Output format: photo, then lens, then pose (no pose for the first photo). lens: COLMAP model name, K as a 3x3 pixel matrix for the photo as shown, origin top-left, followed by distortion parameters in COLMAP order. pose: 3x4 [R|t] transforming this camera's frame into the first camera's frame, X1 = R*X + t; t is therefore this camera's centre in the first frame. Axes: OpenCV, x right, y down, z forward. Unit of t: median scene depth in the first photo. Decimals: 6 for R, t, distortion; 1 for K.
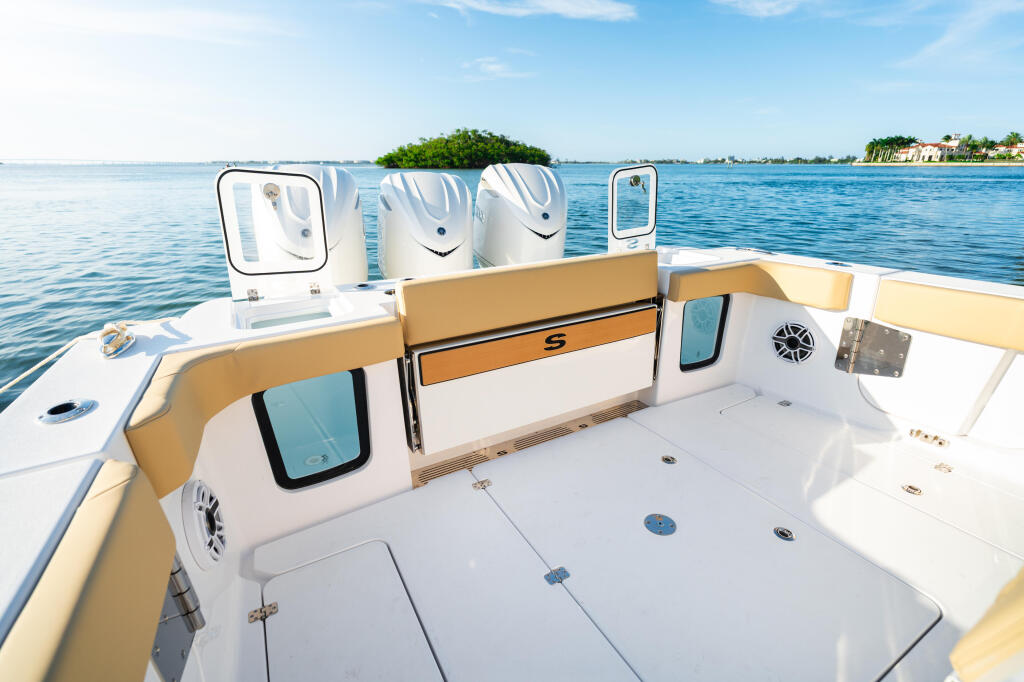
lens RADIAL K [[468.1, 0, 512.3], [0, 468.1, 336.1], [0, 0, 1]] dist [-0.009272, 0.003942]
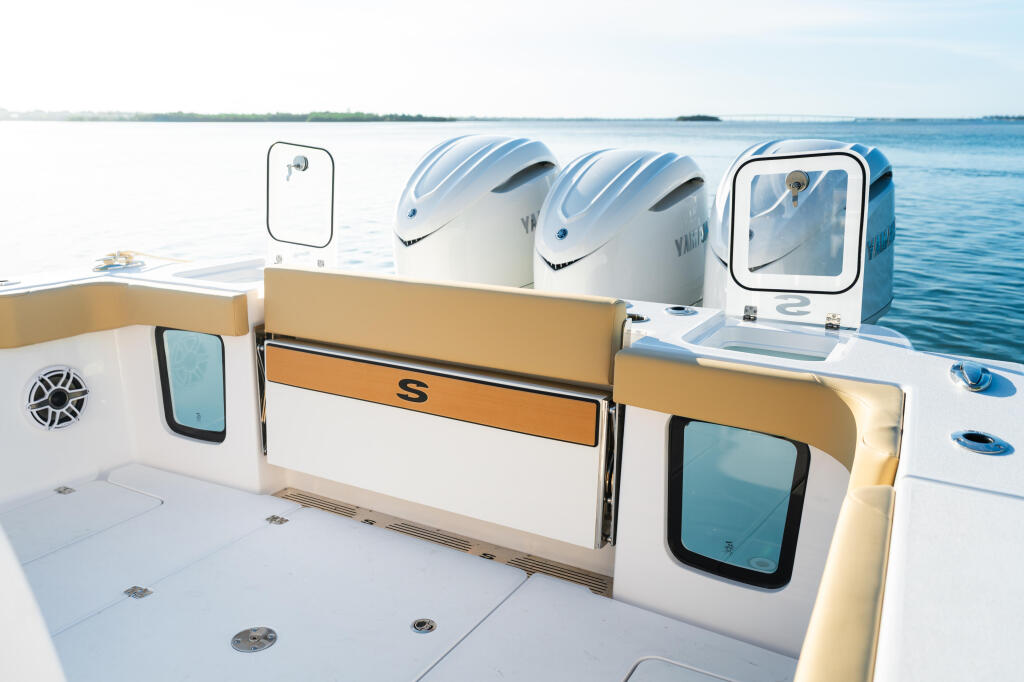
lens RADIAL K [[840.0, 0, 517.4], [0, 840.0, 334.6], [0, 0, 1]] dist [0.002327, -0.009198]
pose [[0.506023, 0.214479, -0.835428, 0.832488], [-0.296269, 0.952878, 0.065180, -0.135739], [0.810040, 0.214529, 0.545722, 0.284534]]
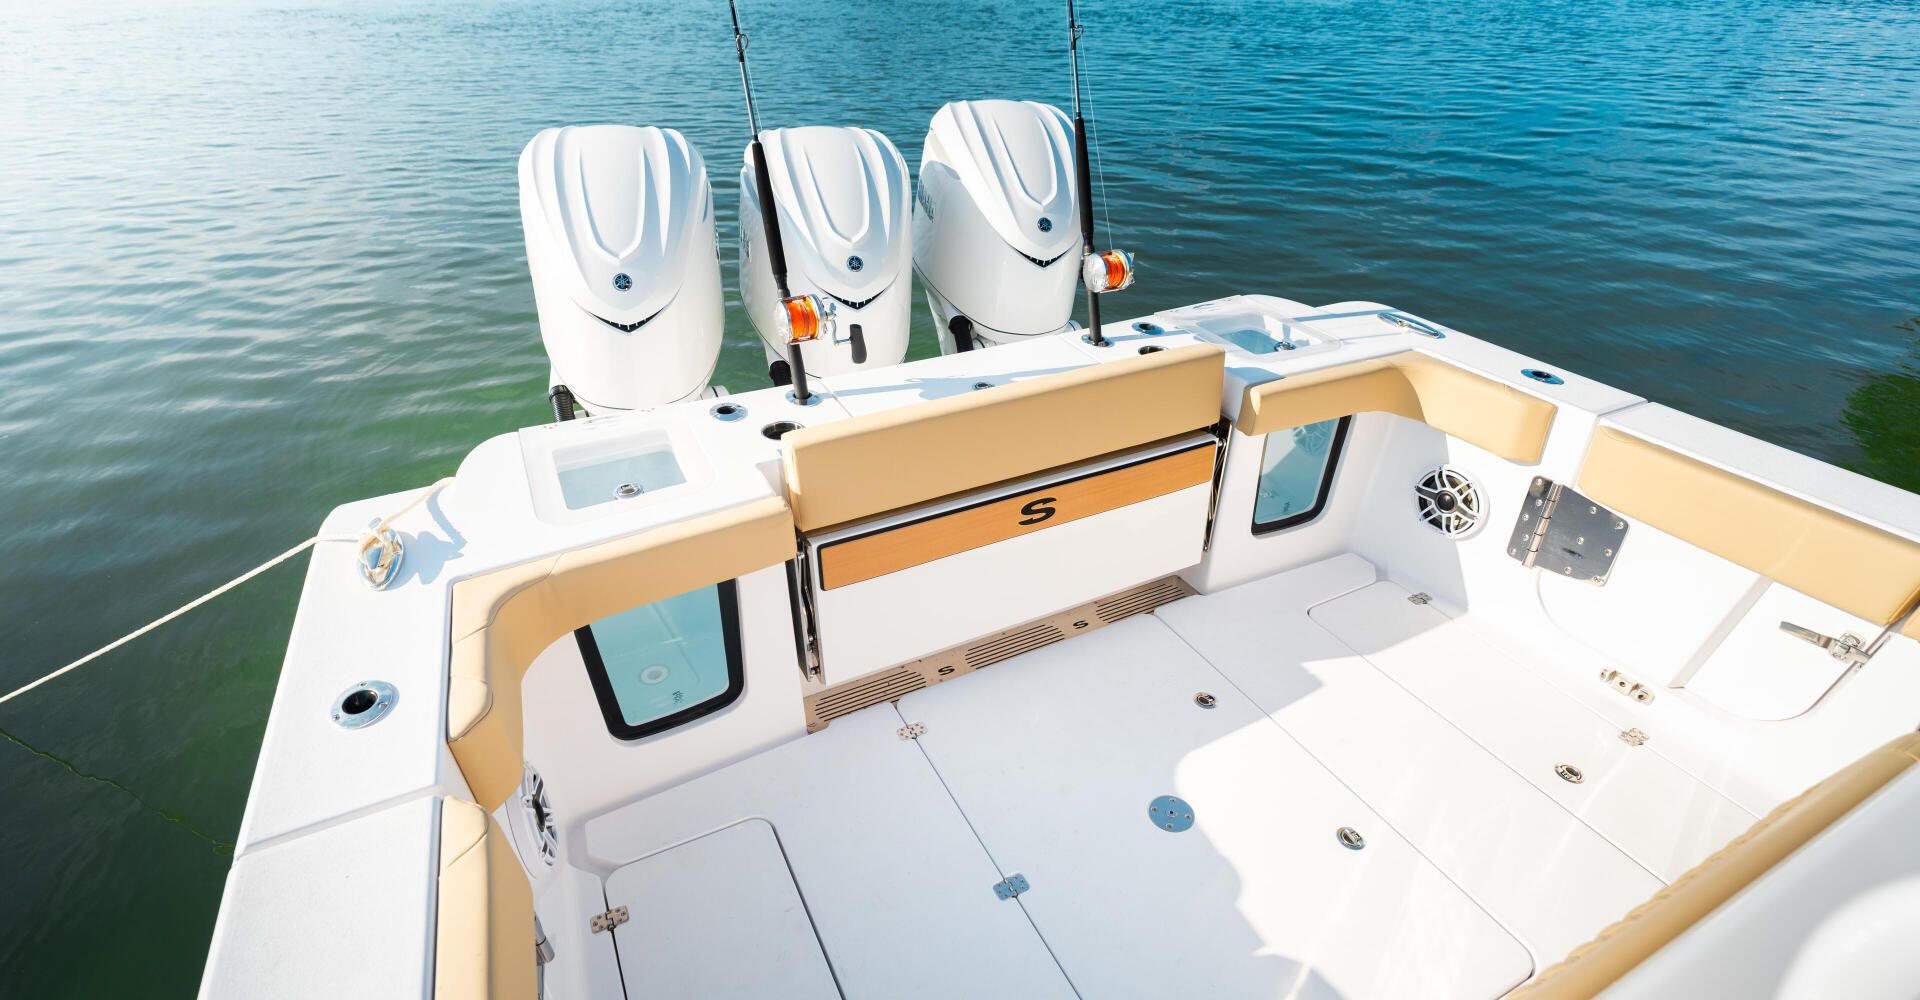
lens RADIAL K [[904.6, 0, 961.8], [0, 904.6, 492.4], [0, 0, 1]] dist [-0.015000, 0.002230]
pose [[0.998768, 0.042283, -0.025982, 0.014977], [-0.036290, 0.979371, 0.198787, -0.166949], [0.033851, -0.197599, 0.979698, -0.110662]]
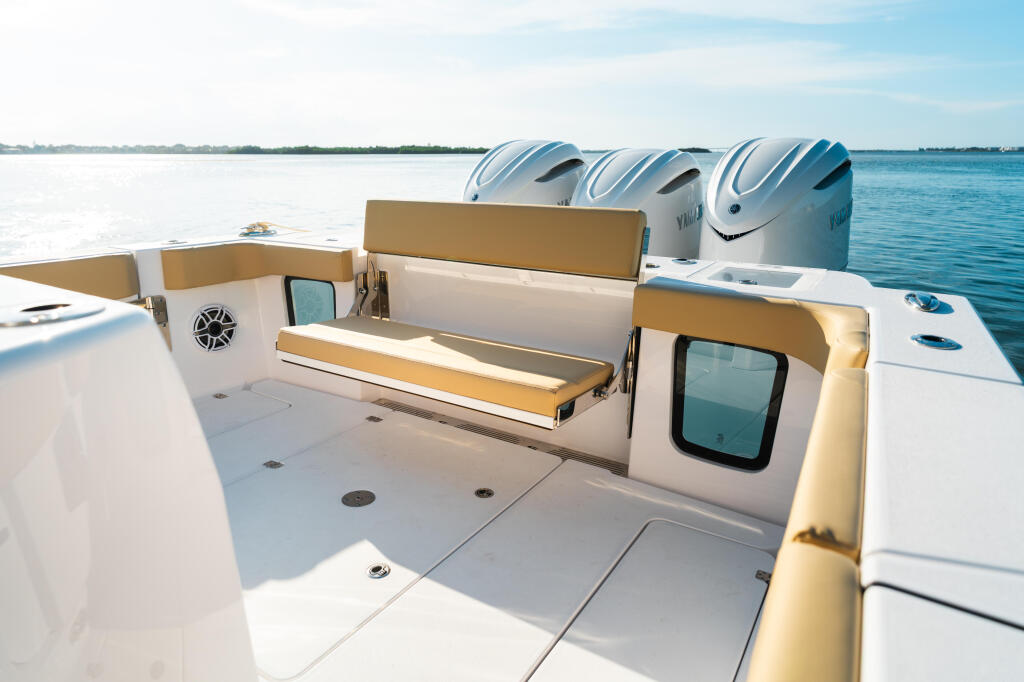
lens RADIAL K [[624.0, 0, 513.2], [0, 624.0, 337.8], [0, 0, 1]] dist [-0.009076, 0.003213]
pose [[0.457245, 0.252280, -0.852808, 0.816823], [-0.301370, 0.946140, 0.118306, -0.085731], [0.836722, 0.202916, 0.508647, 0.298524]]
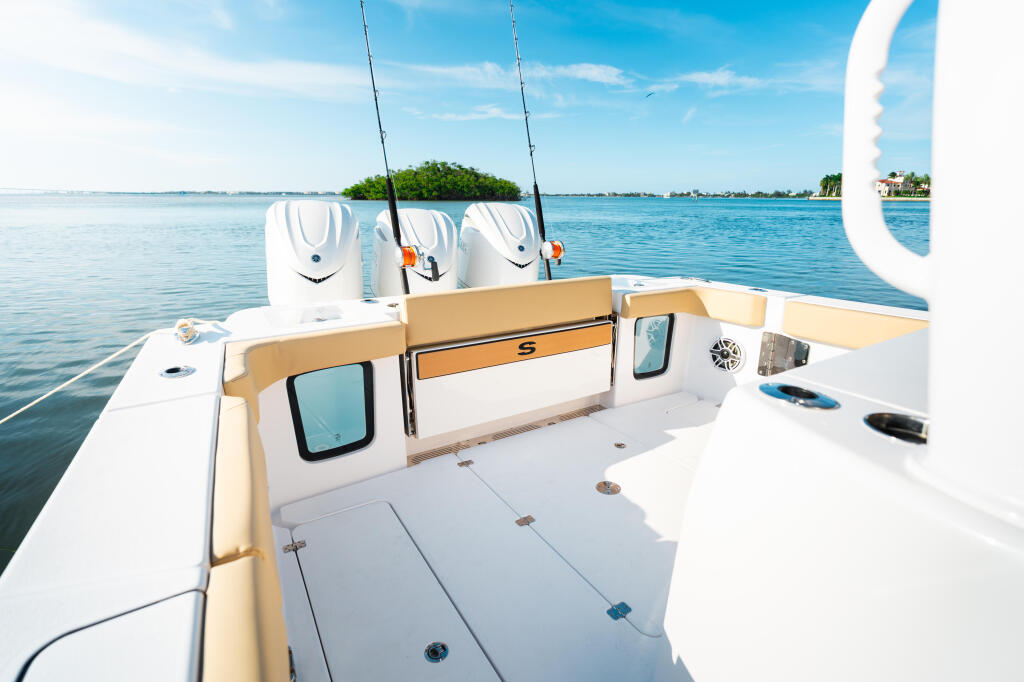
lens RADIAL K [[468.1, 0, 514.1], [0, 468.1, 338.0], [0, 0, 1]] dist [-0.009272, 0.003942]
pose [[0.998962, 0.007517, 0.044920, 0.002106], [-0.004399, 0.997599, -0.069108, 0.047852], [-0.045331, 0.068839, 0.996597, -0.148456]]
